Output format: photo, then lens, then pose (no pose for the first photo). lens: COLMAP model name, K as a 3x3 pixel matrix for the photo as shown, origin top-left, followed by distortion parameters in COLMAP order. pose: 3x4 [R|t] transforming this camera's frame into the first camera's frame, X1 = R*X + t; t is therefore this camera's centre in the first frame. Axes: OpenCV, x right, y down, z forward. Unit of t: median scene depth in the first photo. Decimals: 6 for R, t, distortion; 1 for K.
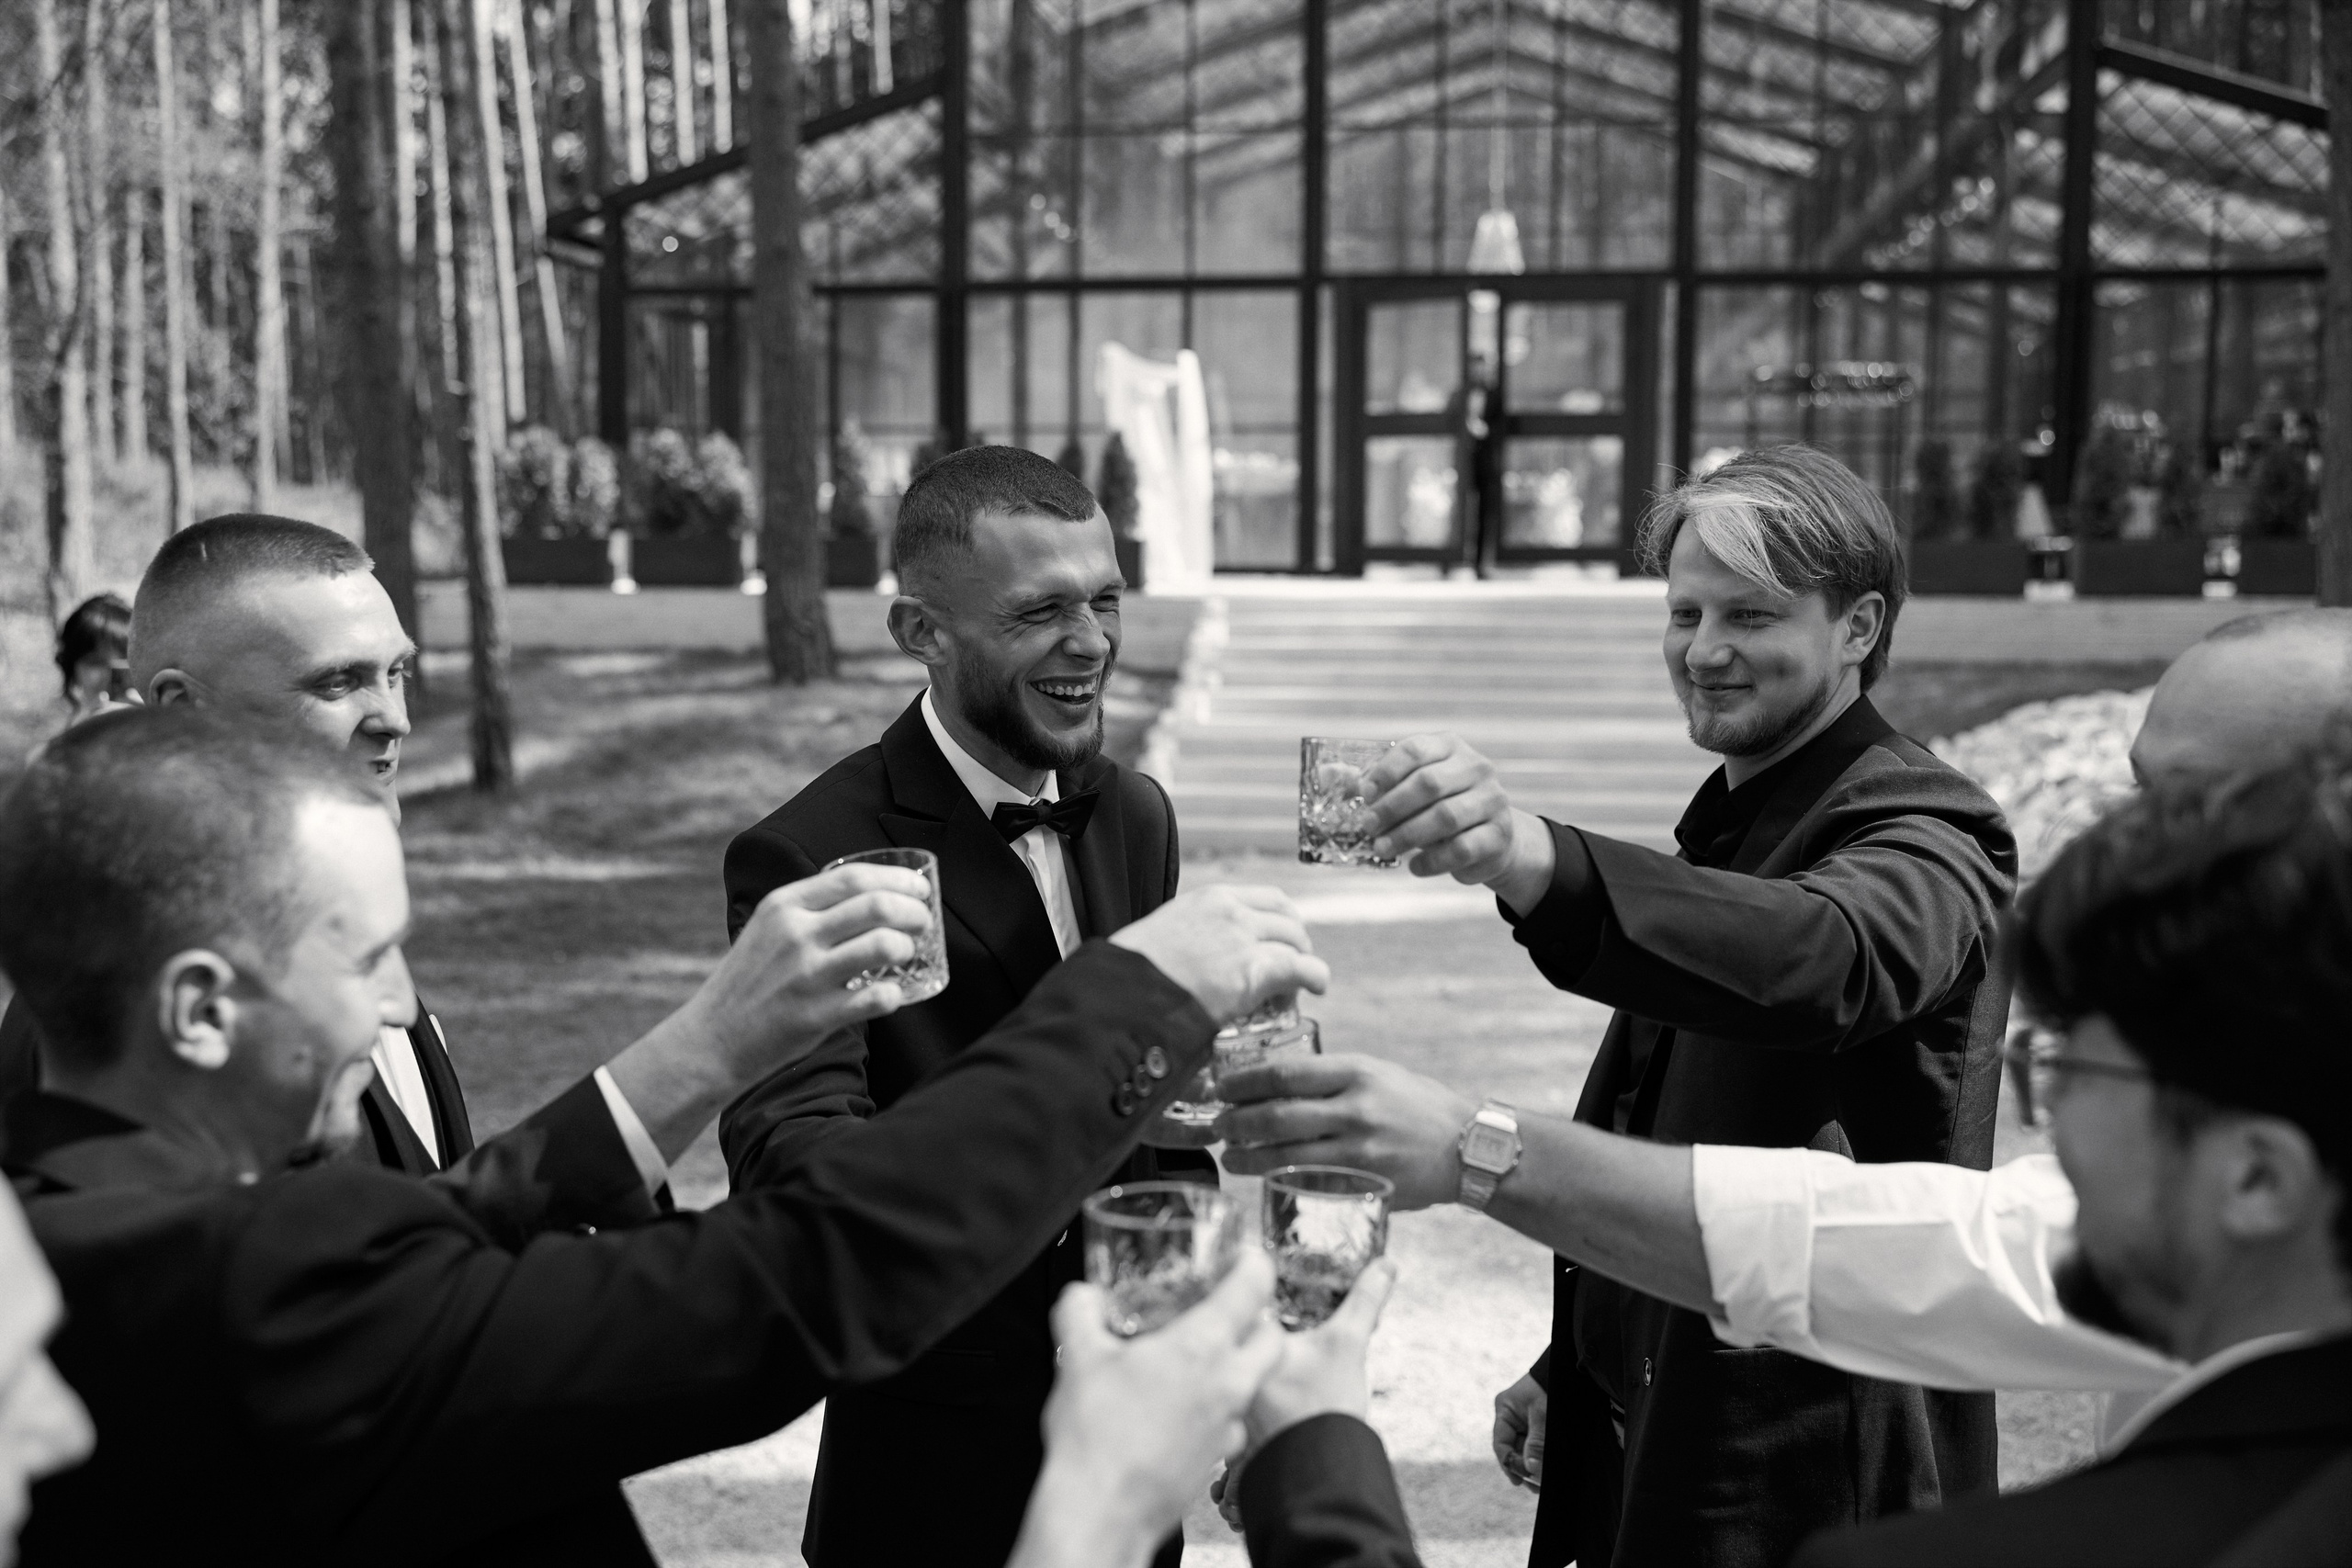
lens RADIAL K [[2630.0, 0, 1176.0], [0, 2630.0, 784.0], [0, 0, 1]] dist [0.002977, -0.000220]
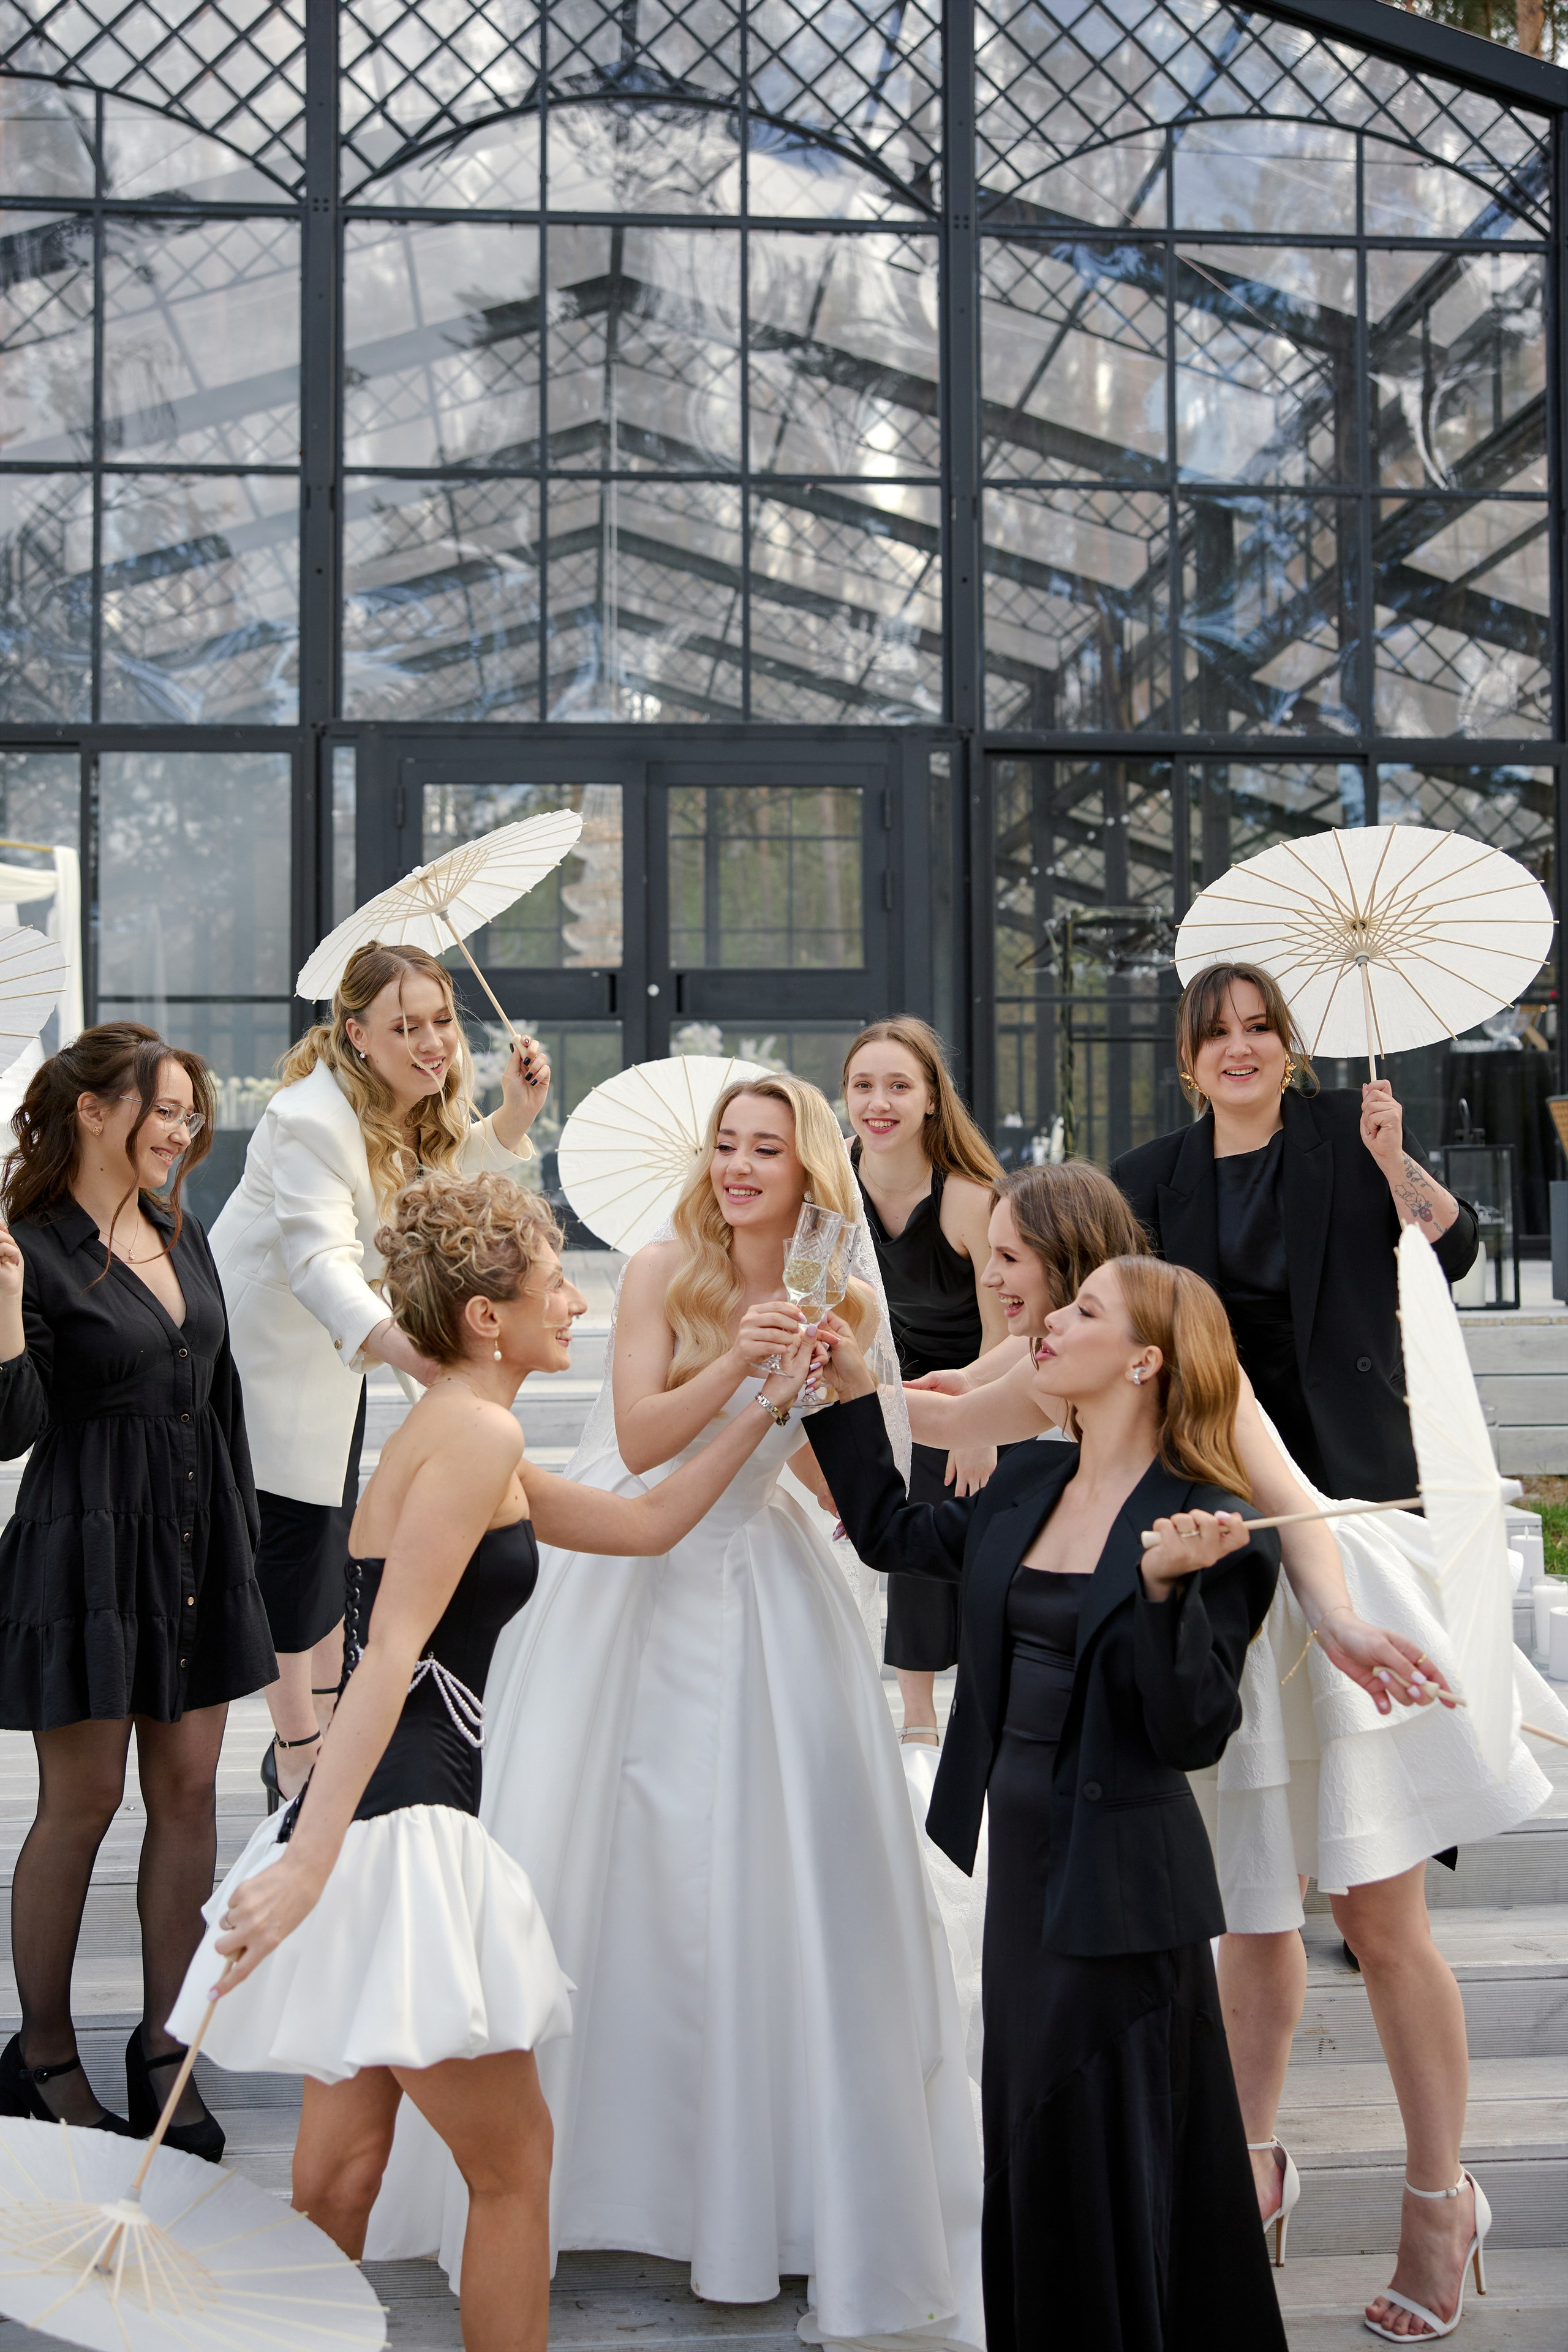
lens RADIAL K [[2272.4, 0, 784.0], [0, 2272.4, 1176.0], [0, 0, 1]] dist [-0.056181, 0.009438]
pose [[0.973688, -0.003424, 0.227859, 0.038654], [0.030101, 0.993059, -0.113704, -0.040960], [-0.225888, 0.117571, 0.967032, 0.527626]]
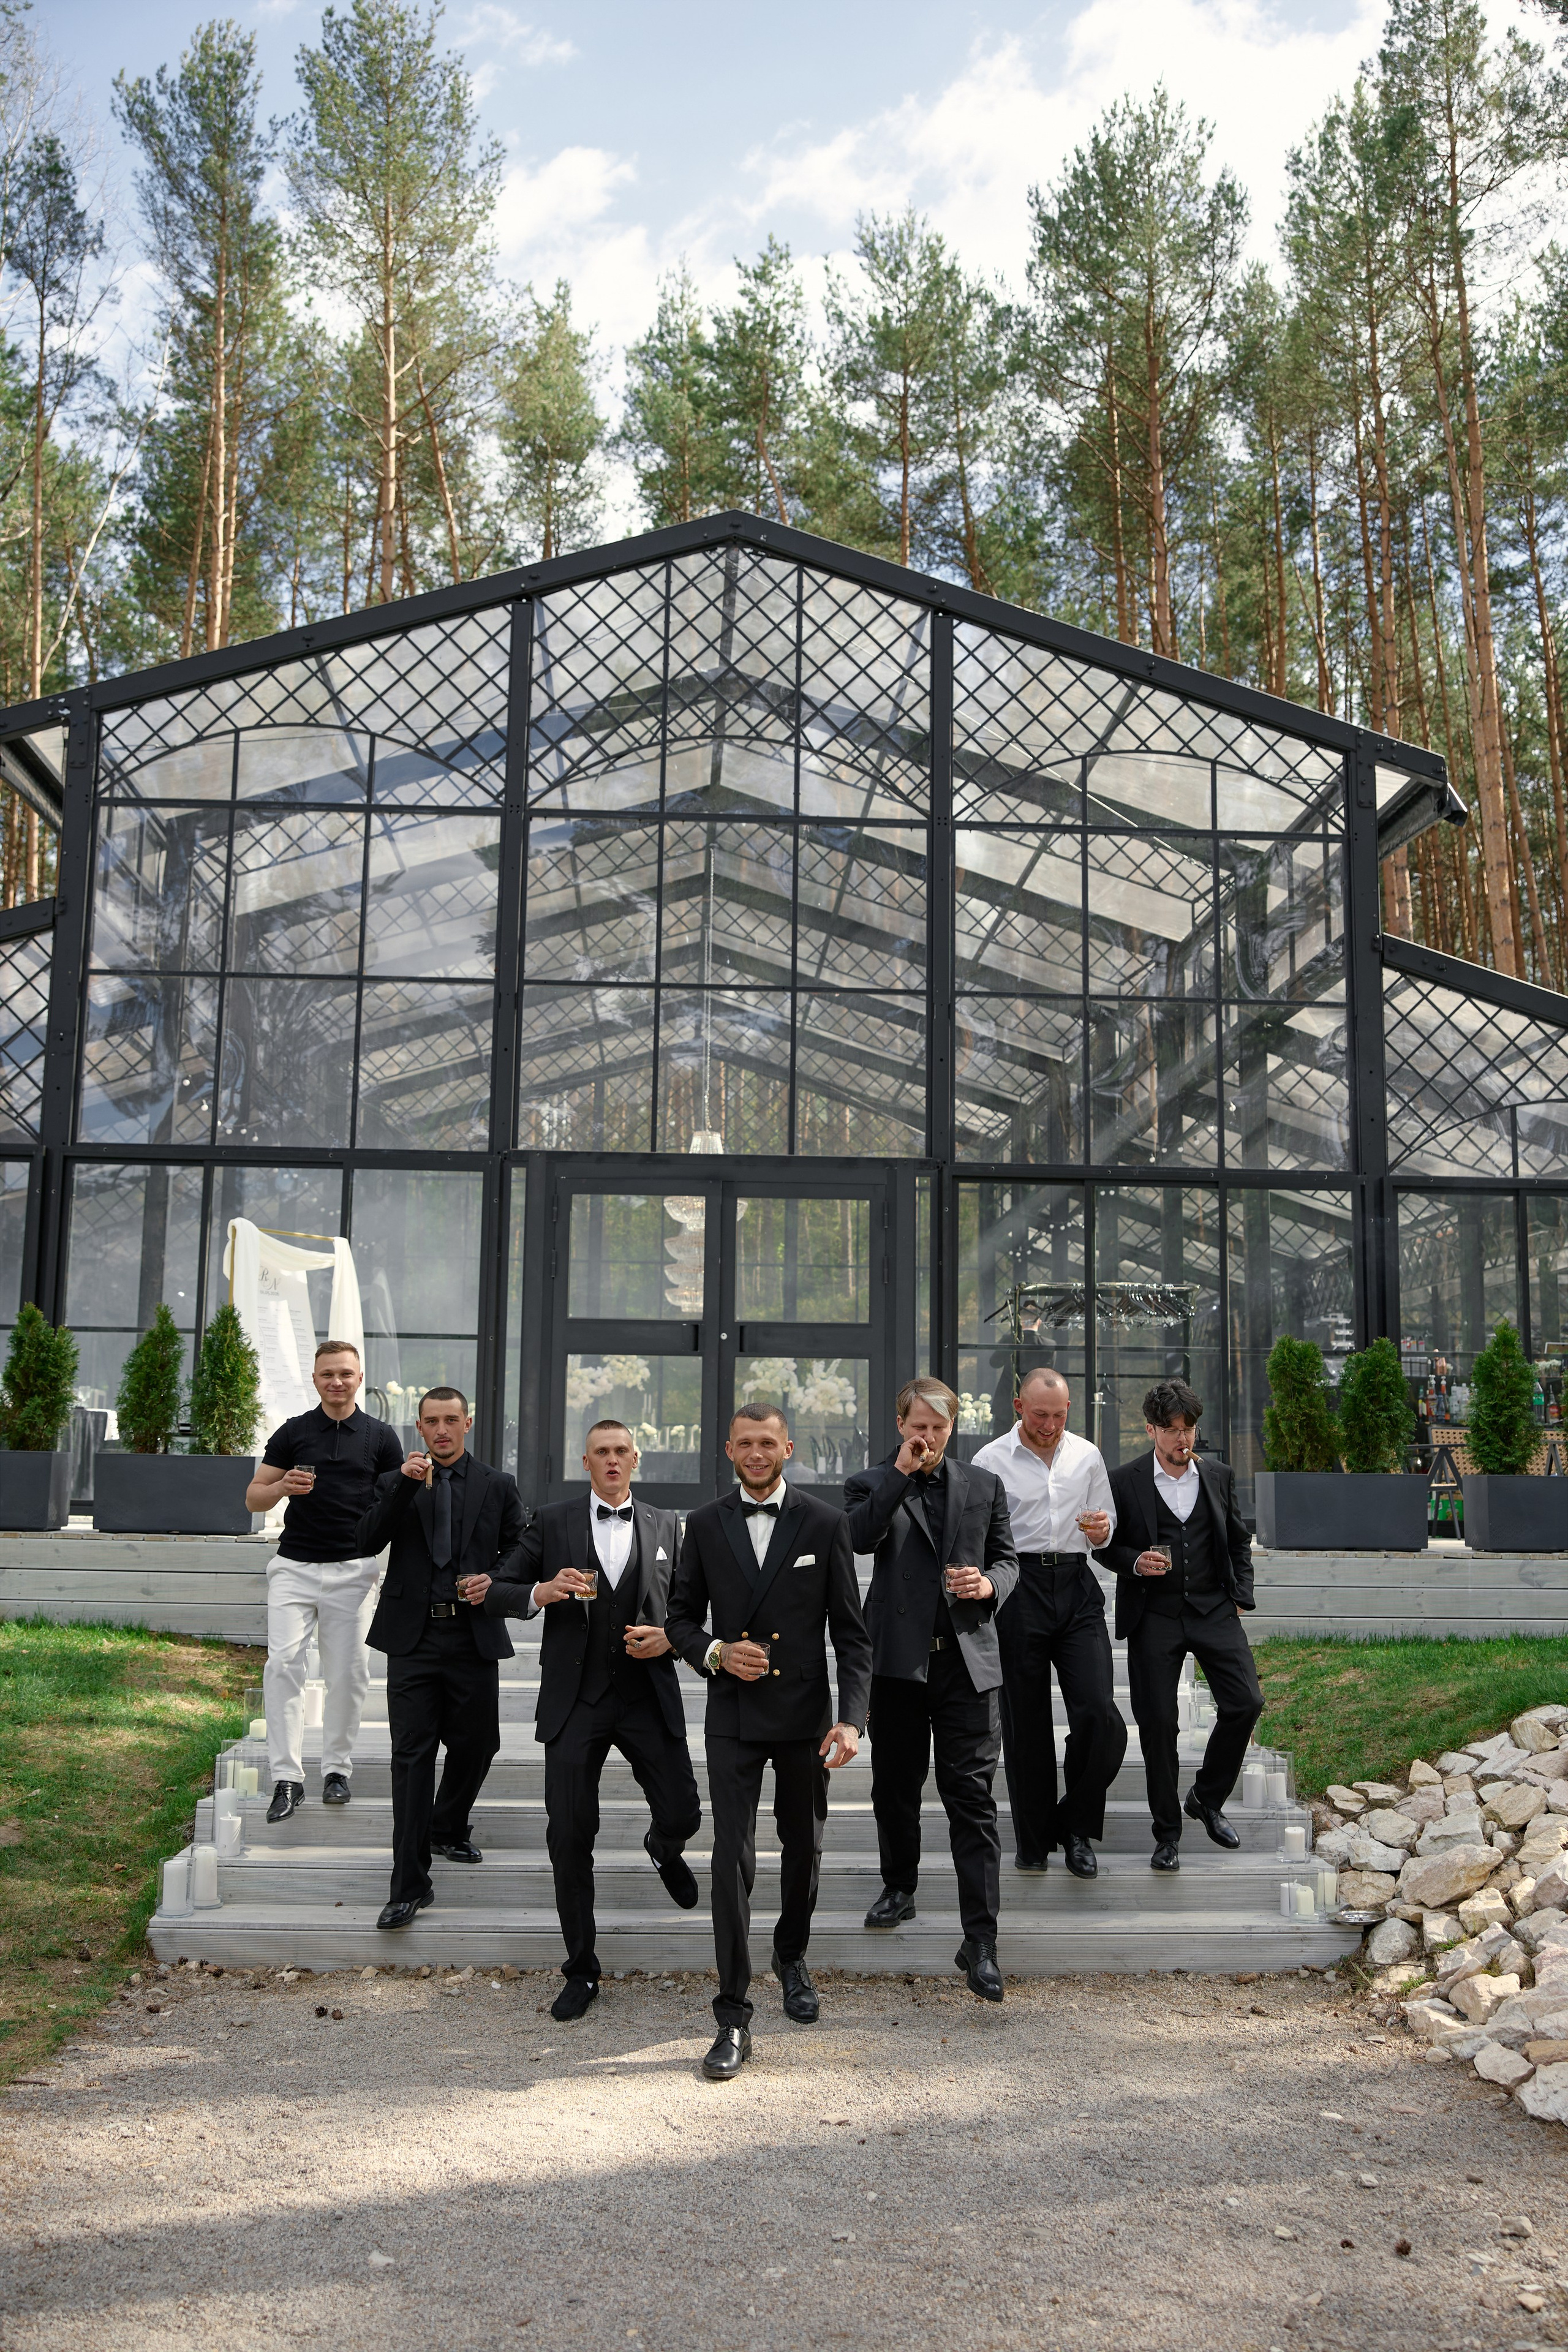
lens RADIAL K [[2206.0, 0, 784.0], [0, 2206.0, 1176.0], [0, 0, 1]] dist [-0.004581, 0.000039]
pose [[0.982032, 0.041922, 0.183998, 0.011317], [0.004038, 0.970123, -0.242582, -0.017246], [-0.188670, 0.238966, 0.952522, 0.323536]]
